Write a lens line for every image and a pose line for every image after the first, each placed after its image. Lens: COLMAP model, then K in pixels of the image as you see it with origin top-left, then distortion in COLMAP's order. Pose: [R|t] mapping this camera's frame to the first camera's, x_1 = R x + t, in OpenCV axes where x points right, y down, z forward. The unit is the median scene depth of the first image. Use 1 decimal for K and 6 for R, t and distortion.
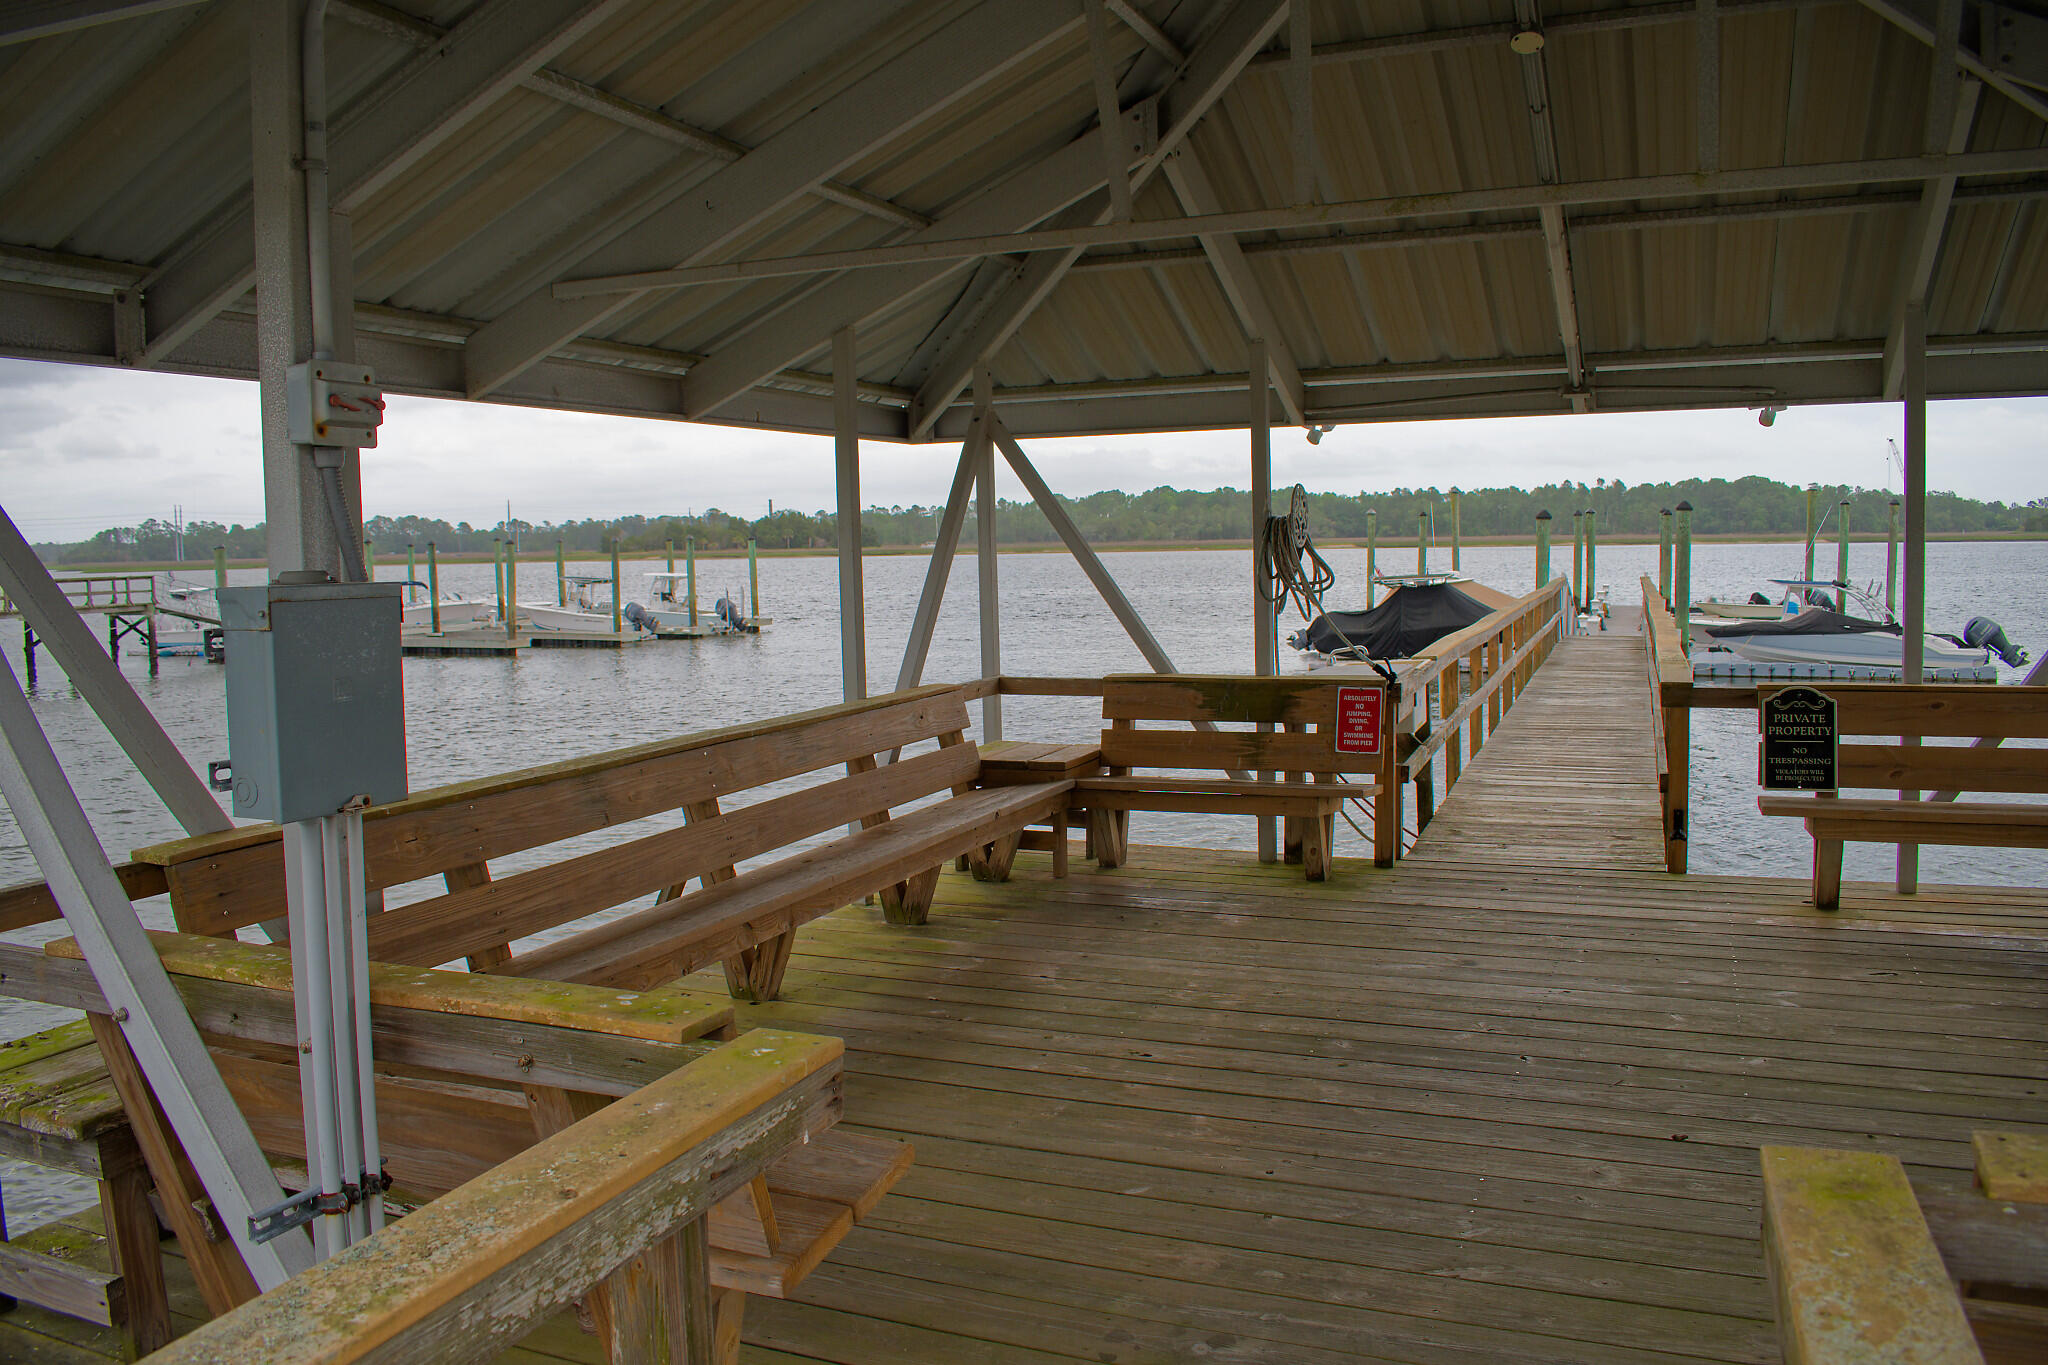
lens RADIAL K [[1584.3, 0, 1022.0], [0, 1584.3, 683.0], [0, 0, 1]] dist [-0.084838, 0.000502]
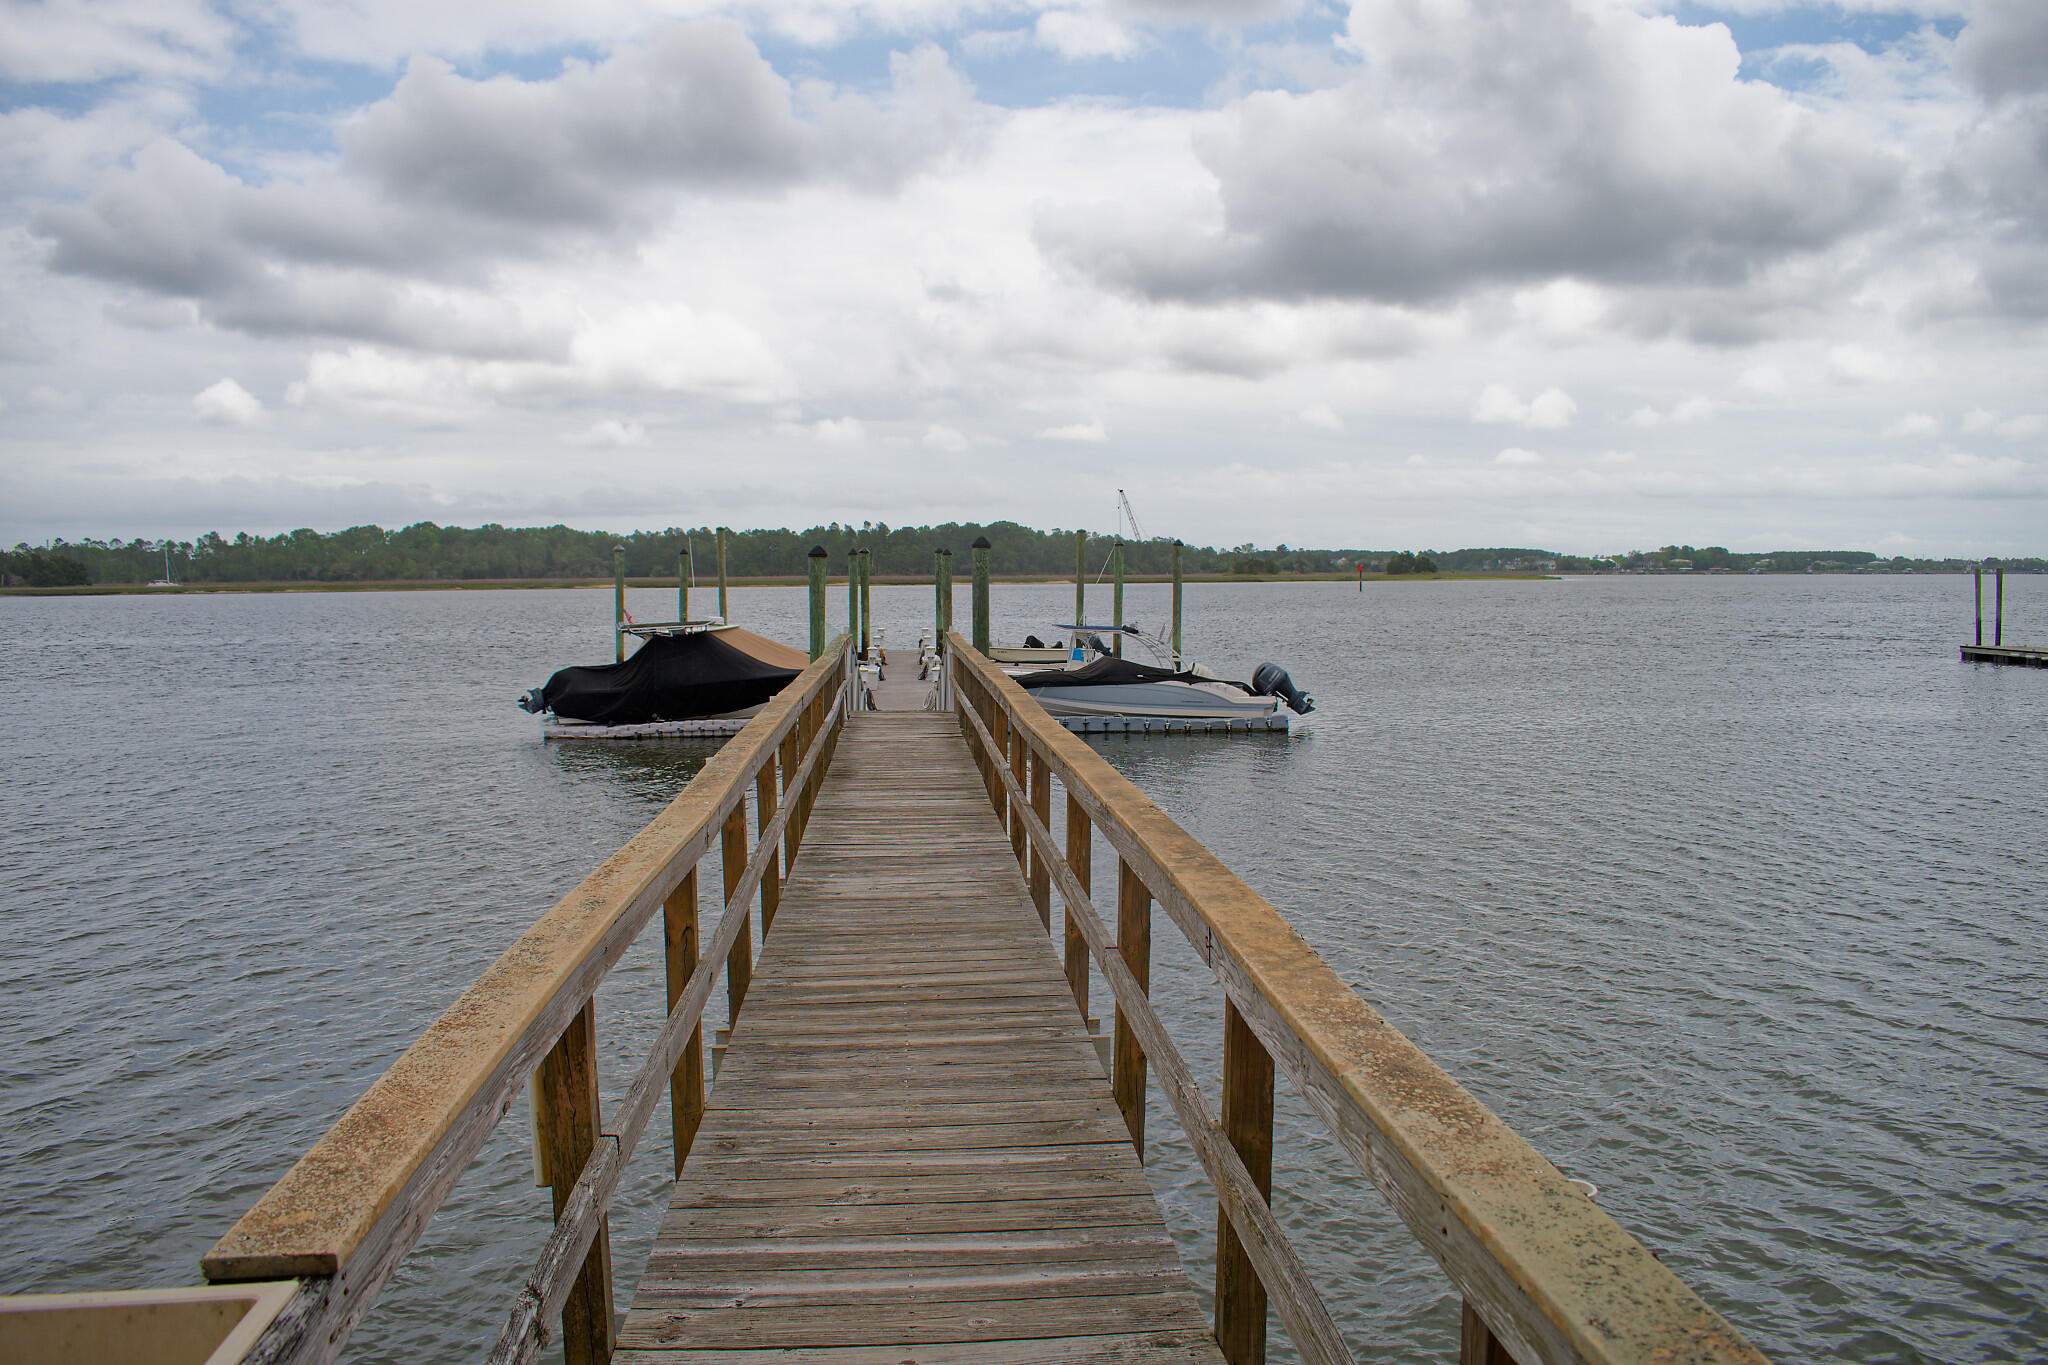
lens RADIAL K [[1584.3, 0, 1023.4], [0, 1584.3, 683.8], [0, 0, 1]] dist [-0.084838, 0.000502]
pose [[0.899940, -0.018923, 0.435604, 0.035002], [0.029622, 0.999403, -0.017782, -0.010256], [-0.435007, 0.028906, 0.899963, 0.107775]]
